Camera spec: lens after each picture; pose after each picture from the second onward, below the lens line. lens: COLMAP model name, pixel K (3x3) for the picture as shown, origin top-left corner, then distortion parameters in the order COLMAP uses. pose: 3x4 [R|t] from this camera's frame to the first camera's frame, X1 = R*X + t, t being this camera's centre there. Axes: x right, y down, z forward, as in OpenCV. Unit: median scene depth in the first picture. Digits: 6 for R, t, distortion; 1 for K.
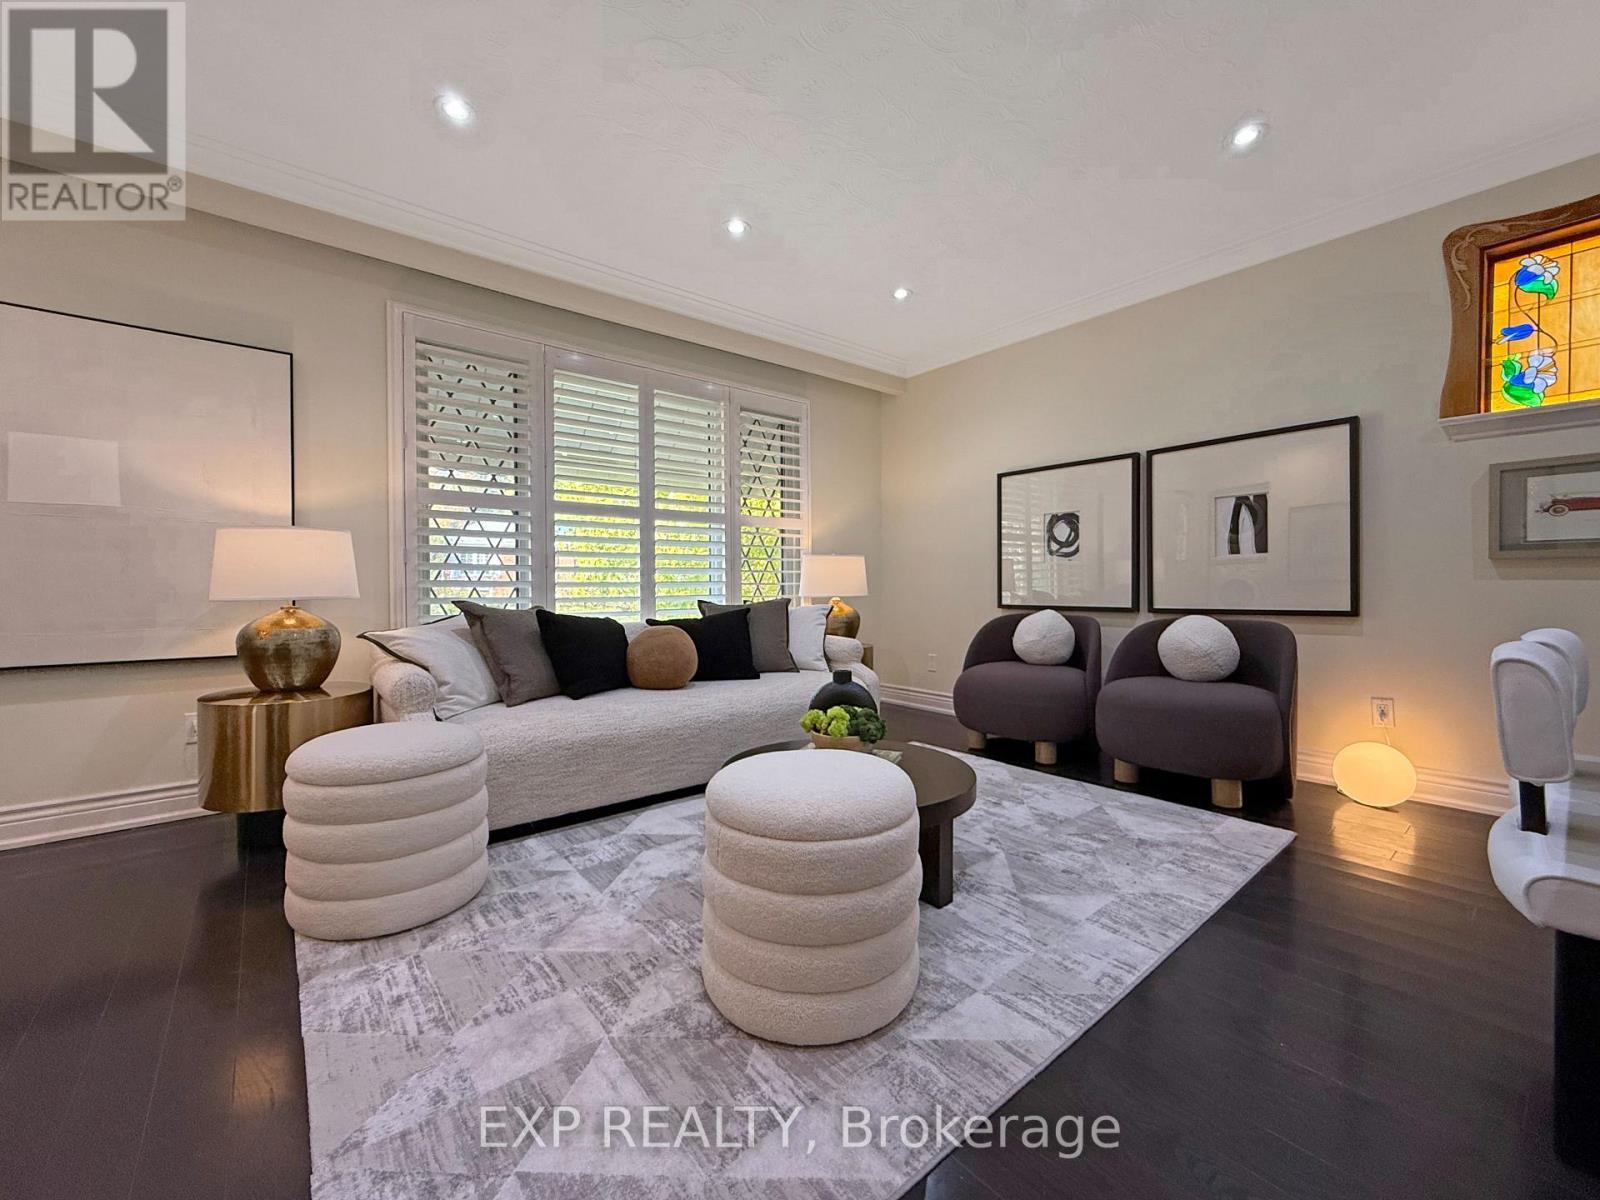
lens RADIAL K [[641.3, 0, 816.7], [0, 641.3, 590.4], [0, 0, 1]] dist [-0.000009, -0.000315]
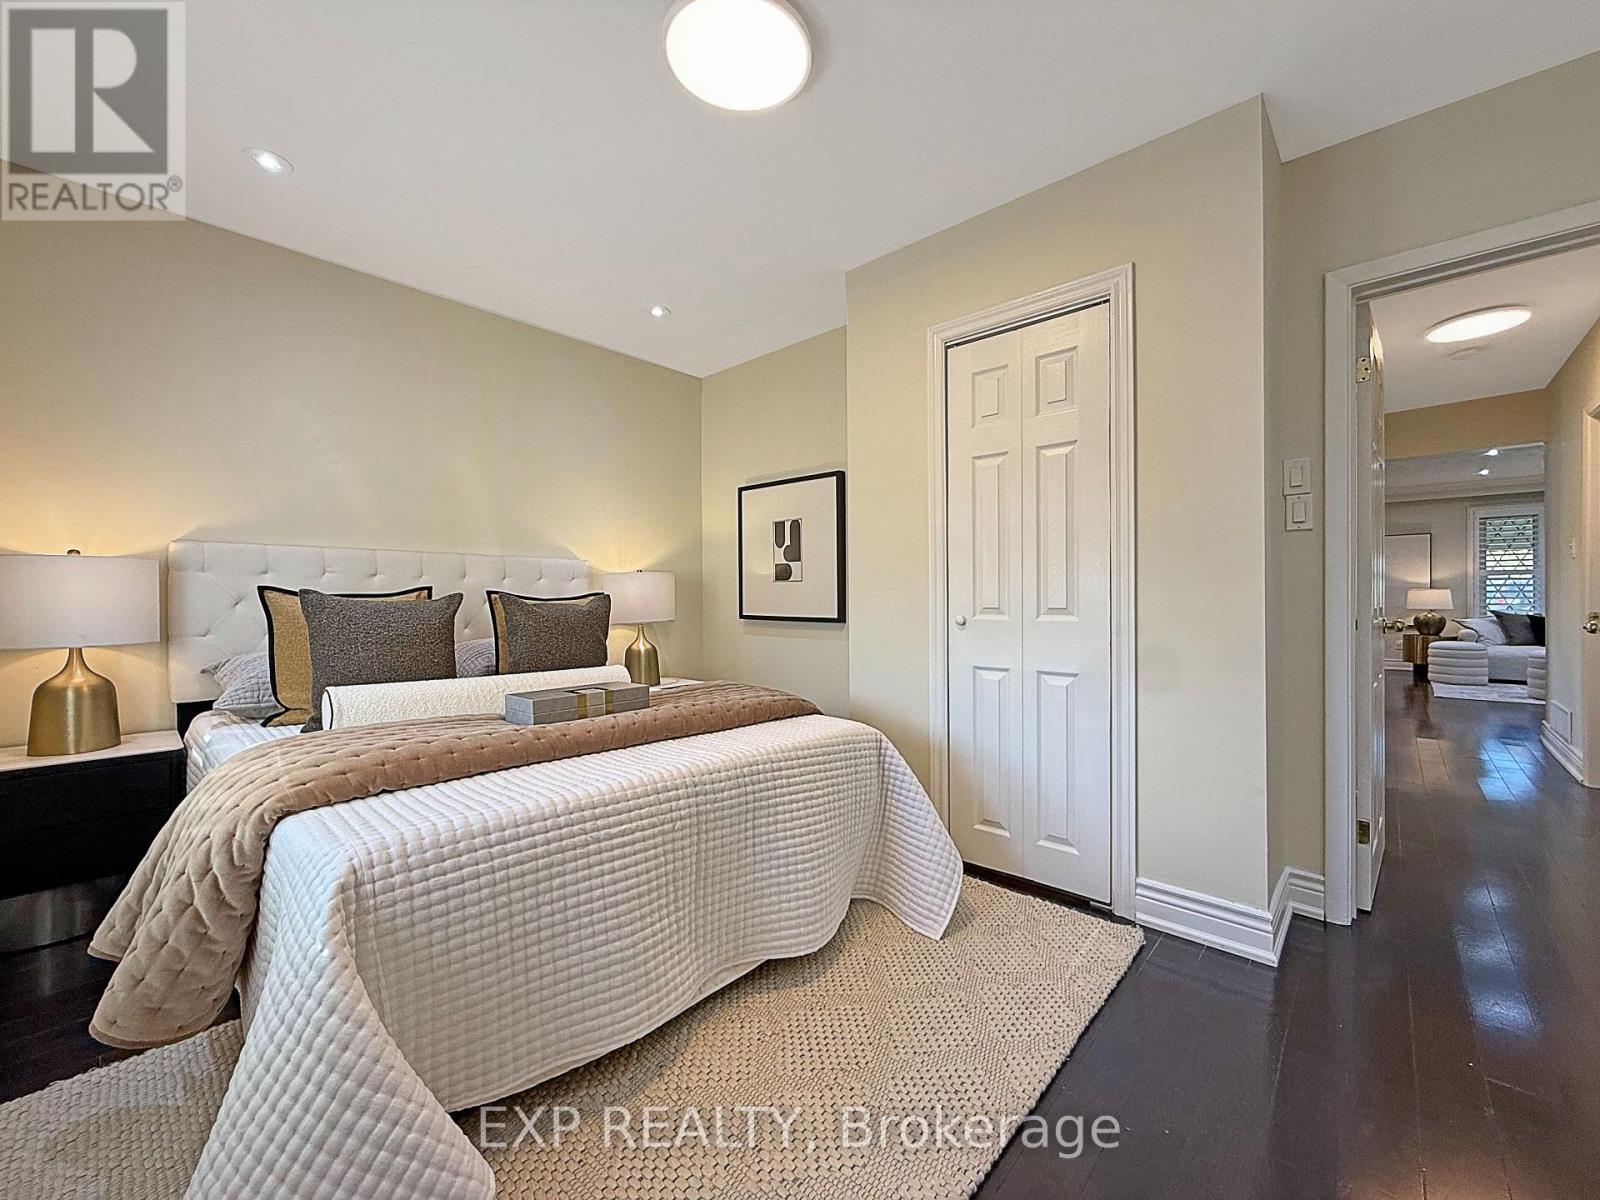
lens RADIAL K [[641.3, 0, 785.6], [0, 641.3, 603.3], [0, 0, 1]] dist [-0.000009, -0.000315]
pose [[0.094268, 0.000321, -0.995547, 1.994770], [-0.011069, 0.999938, -0.000726, 0.019286], [0.995485, 0.011088, 0.094265, -2.423196]]
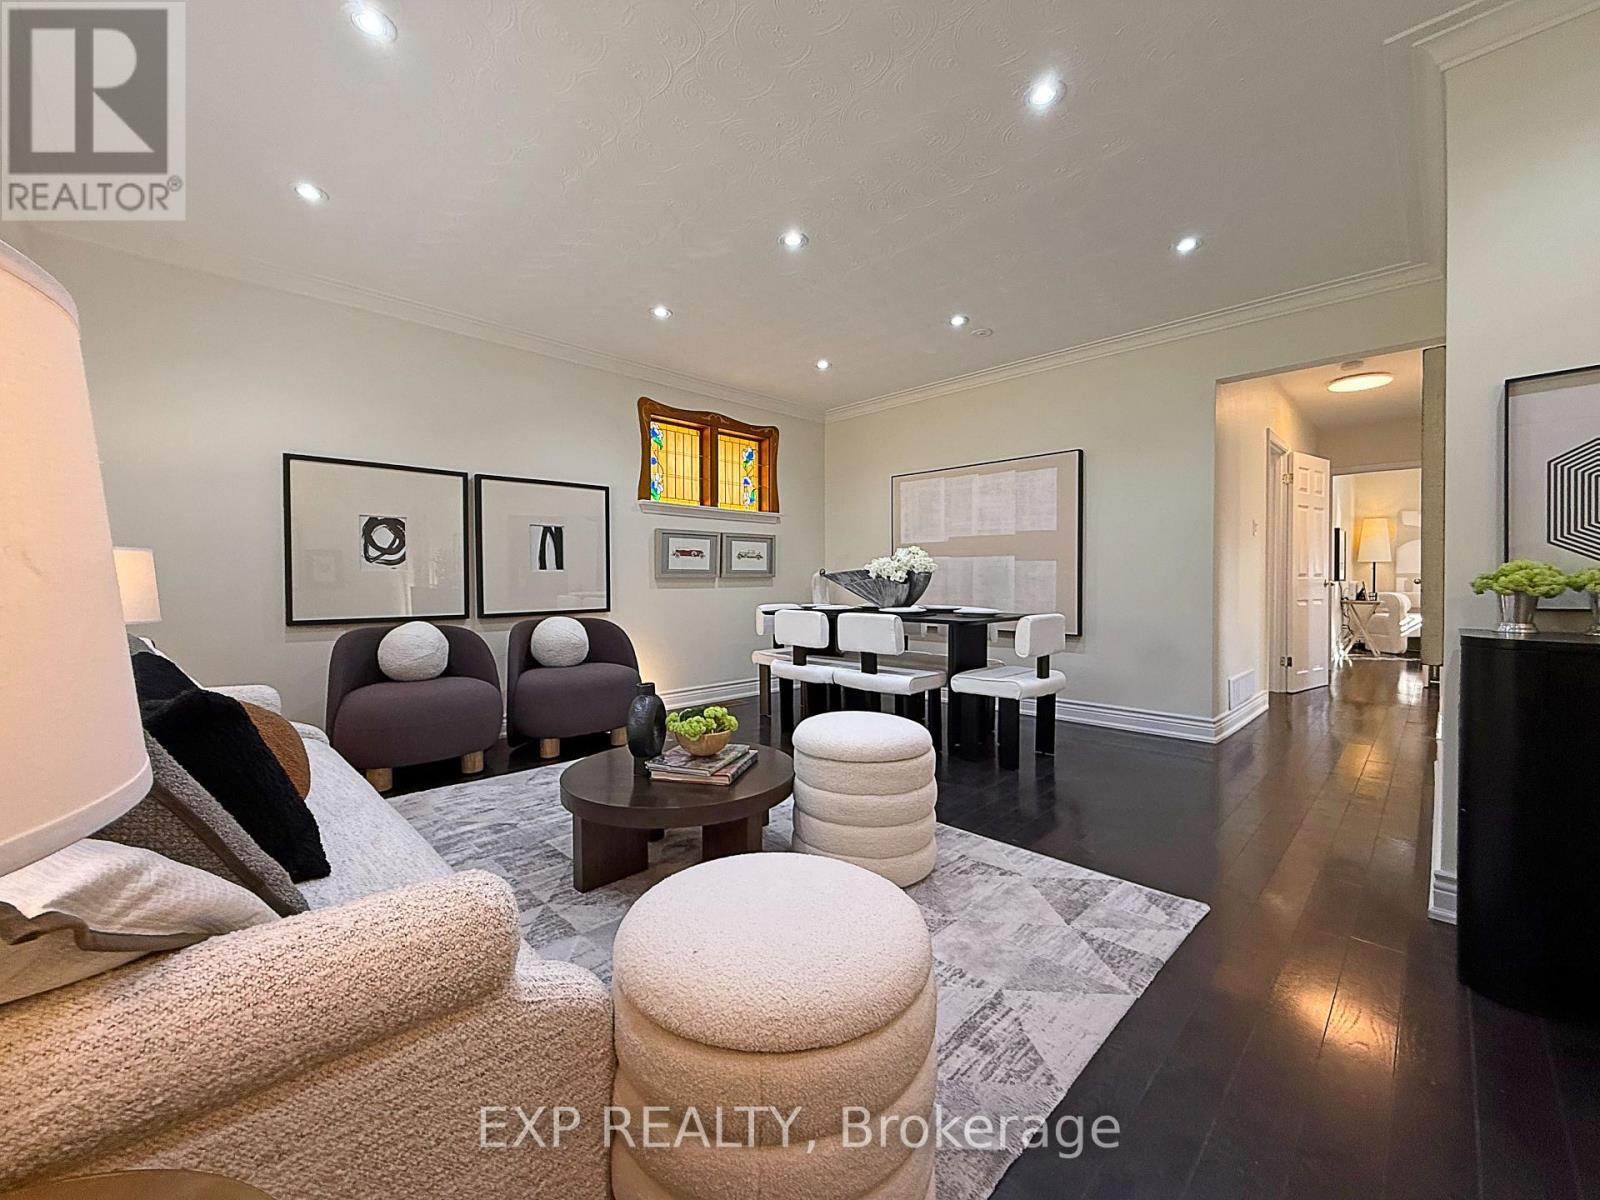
lens RADIAL K [[641.3, 0, 784.2], [0, 641.3, 586.6], [0, 0, 1]] dist [-0.000009, -0.000315]
pose [[-0.051828, -0.004597, 0.998645, -0.790189], [0.009975, 0.999937, 0.005121, -0.026963], [-0.998606, 0.010227, -0.051779, 0.659880]]
